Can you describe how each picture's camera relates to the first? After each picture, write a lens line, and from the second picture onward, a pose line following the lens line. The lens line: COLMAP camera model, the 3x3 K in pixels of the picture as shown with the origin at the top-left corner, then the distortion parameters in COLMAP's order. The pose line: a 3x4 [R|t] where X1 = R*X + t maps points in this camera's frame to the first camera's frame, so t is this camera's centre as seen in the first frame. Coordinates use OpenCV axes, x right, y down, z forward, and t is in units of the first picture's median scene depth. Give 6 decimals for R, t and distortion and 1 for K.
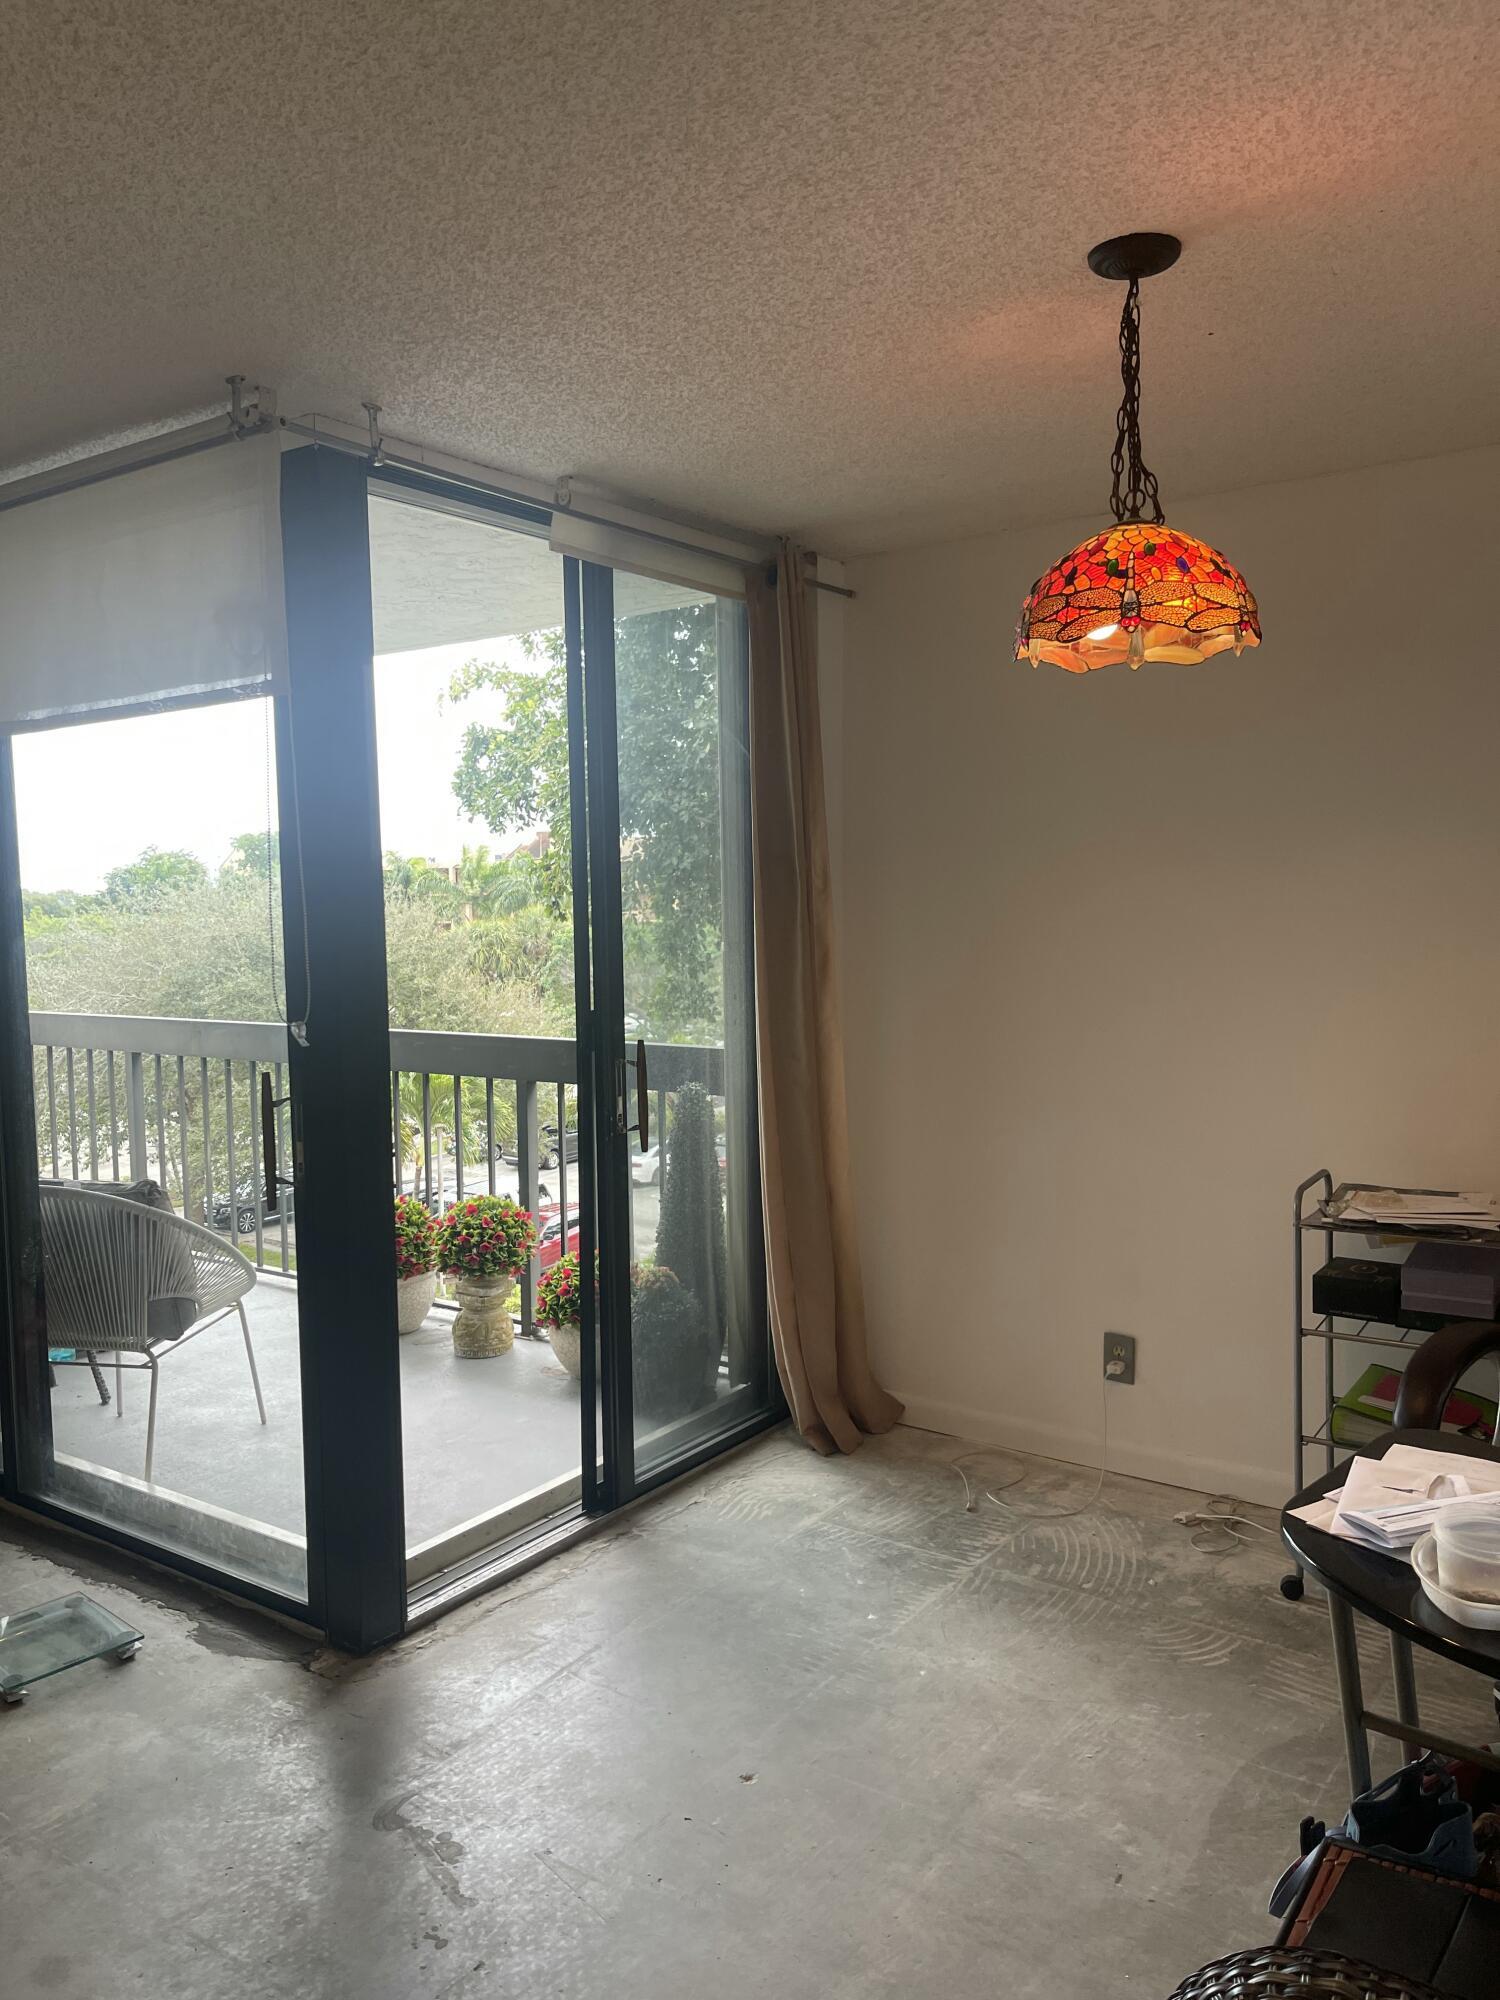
lens RADIAL K [[1499.6, 0, 758.7], [0, 1499.6, 1004.0], [0, 0, 1]] dist [0.053095, -0.071954]
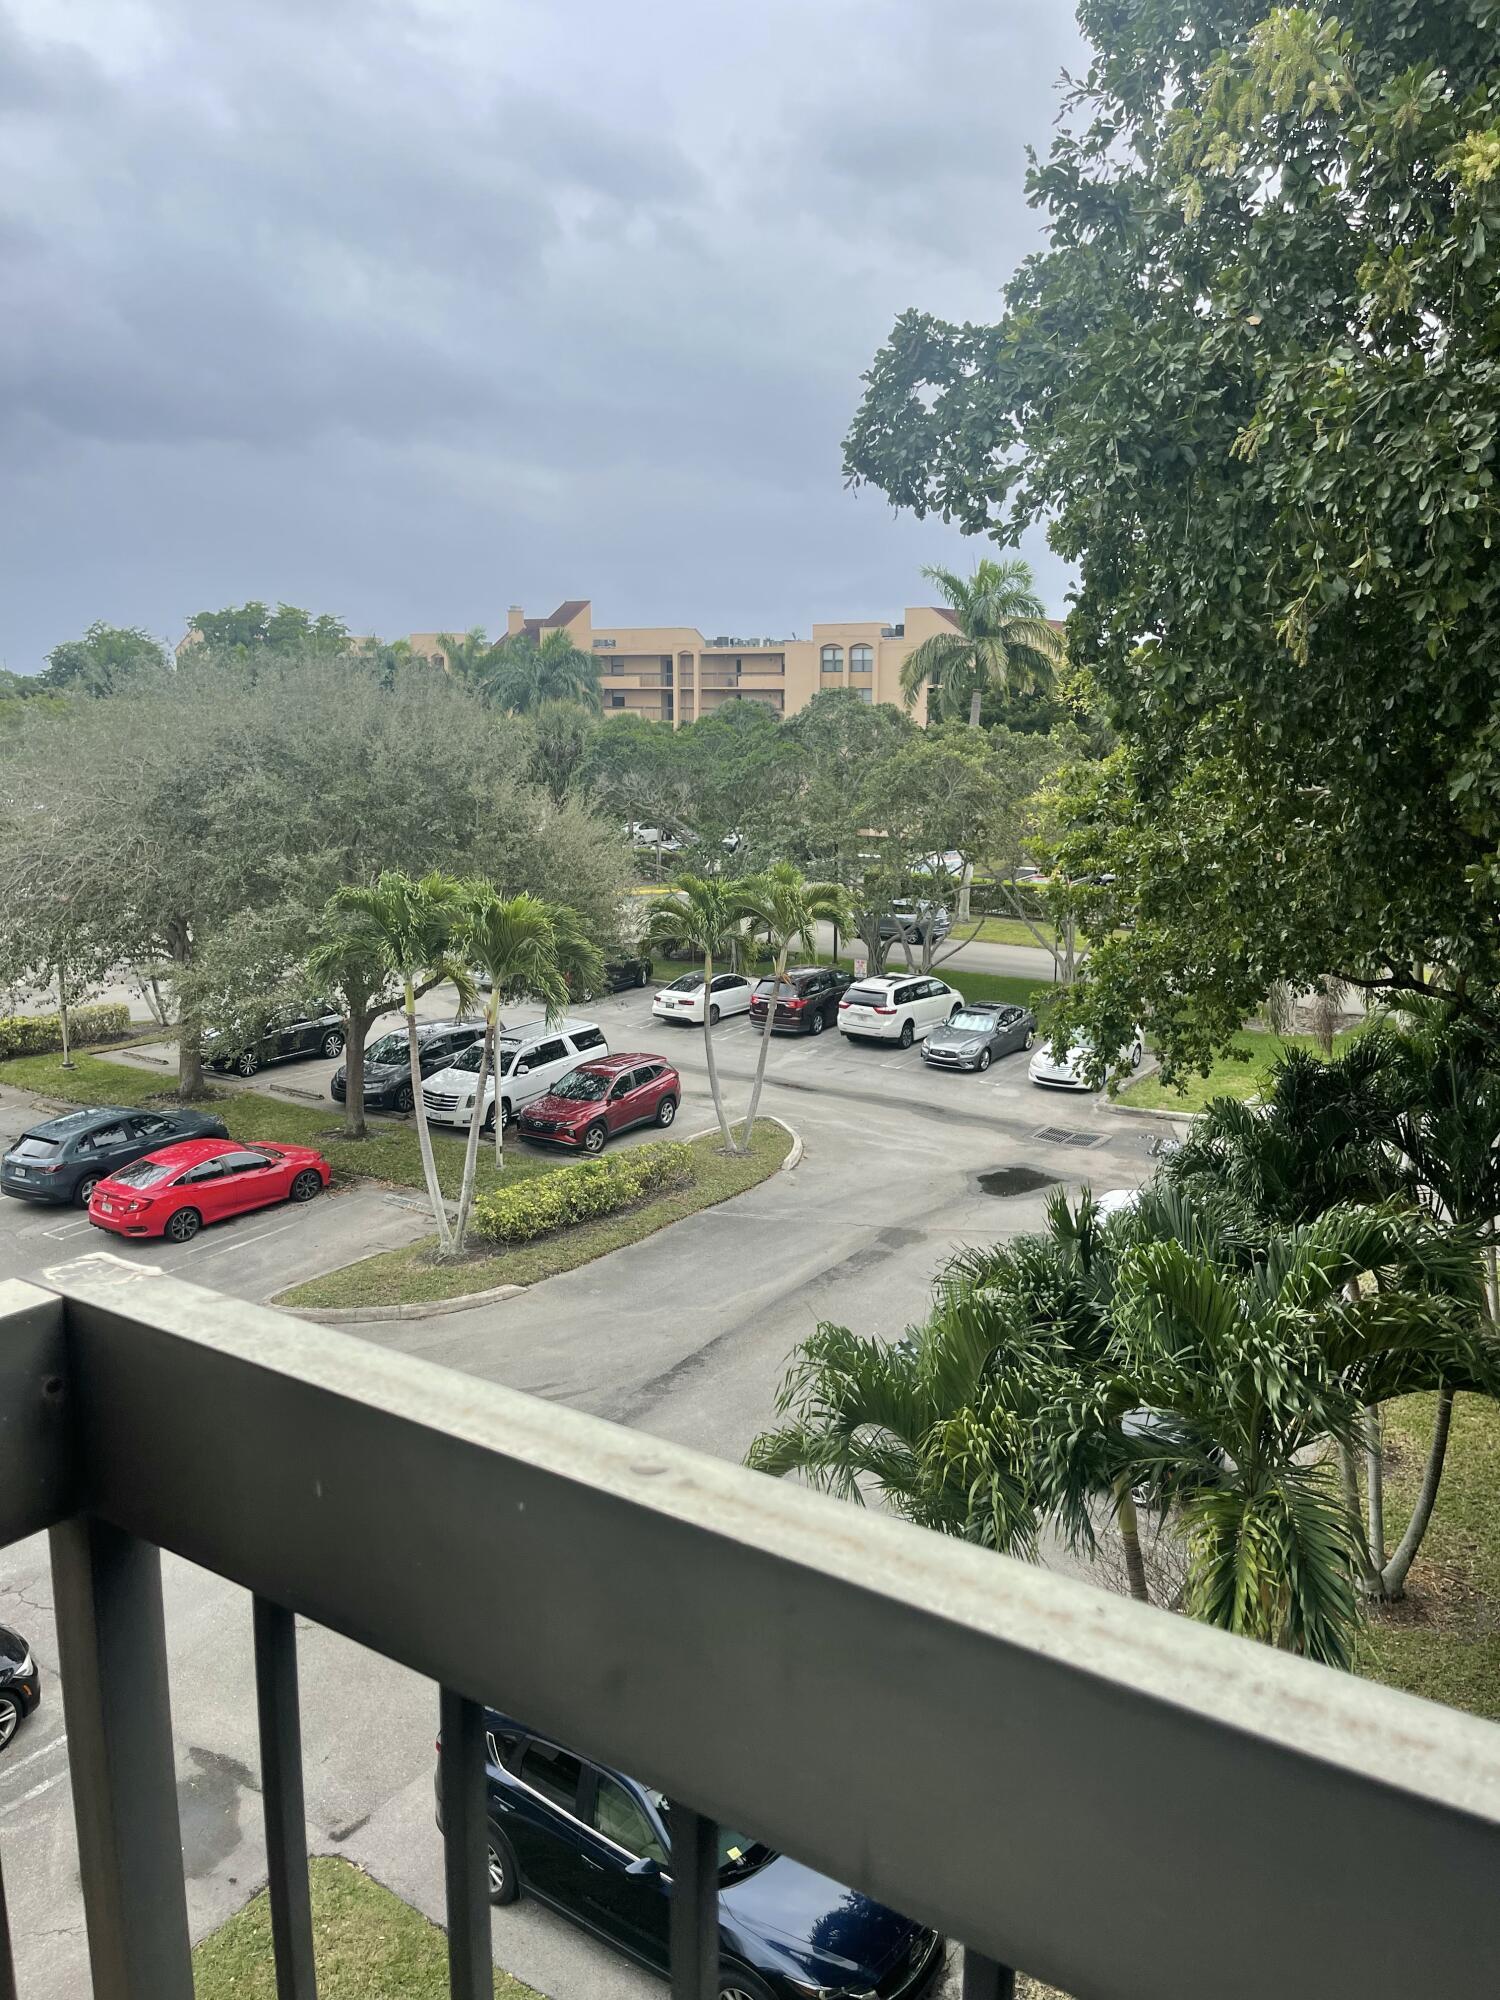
lens RADIAL K [[1499.6, 0, 766.4], [0, 1499.6, 982.9], [0, 0, 1]] dist [0.053095, -0.071954]
pose [[0.999167, 0.018544, 0.036339, -0.786591], [-0.022582, 0.993218, 0.114052, -0.062182], [-0.033978, -0.114778, 0.992810, 1.484824]]
